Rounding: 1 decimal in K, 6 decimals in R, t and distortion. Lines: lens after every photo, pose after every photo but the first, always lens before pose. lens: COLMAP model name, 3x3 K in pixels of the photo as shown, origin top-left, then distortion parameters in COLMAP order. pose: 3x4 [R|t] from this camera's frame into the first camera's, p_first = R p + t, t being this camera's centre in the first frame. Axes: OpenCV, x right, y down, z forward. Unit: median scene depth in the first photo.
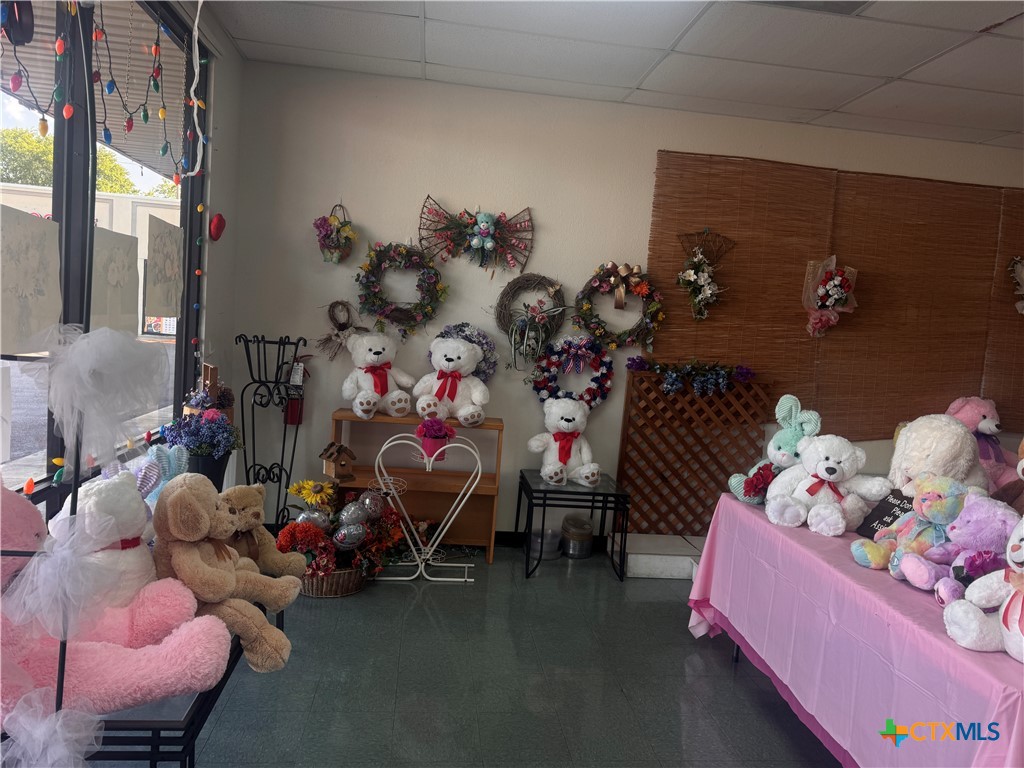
lens RADIAL K [[723.6, 0, 513.3], [0, 723.6, 383.9], [0, 0, 1]] dist [0.033558, -0.039466]
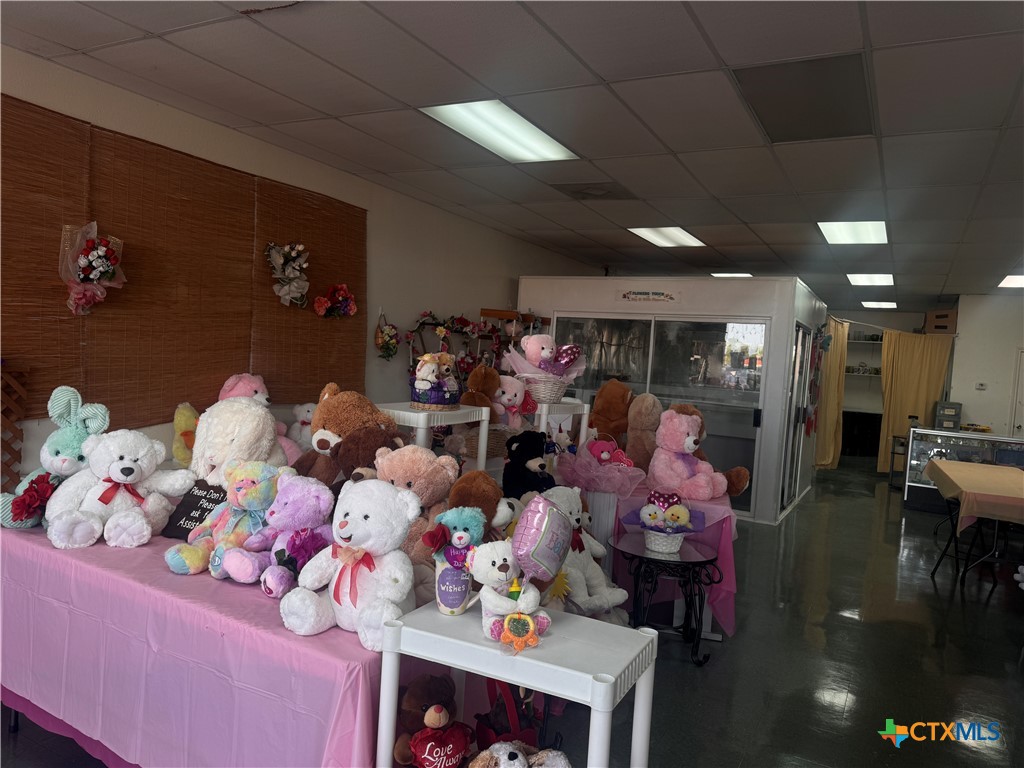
lens RADIAL K [[723.6, 0, 518.2], [0, 723.6, 386.3], [0, 0, 1]] dist [0.033558, -0.039466]
pose [[0.574456, -0.070725, 0.815474, 0.004546], [0.042063, 0.997495, 0.056880, -0.010928], [-0.817454, 0.001626, 0.575991, 0.117660]]
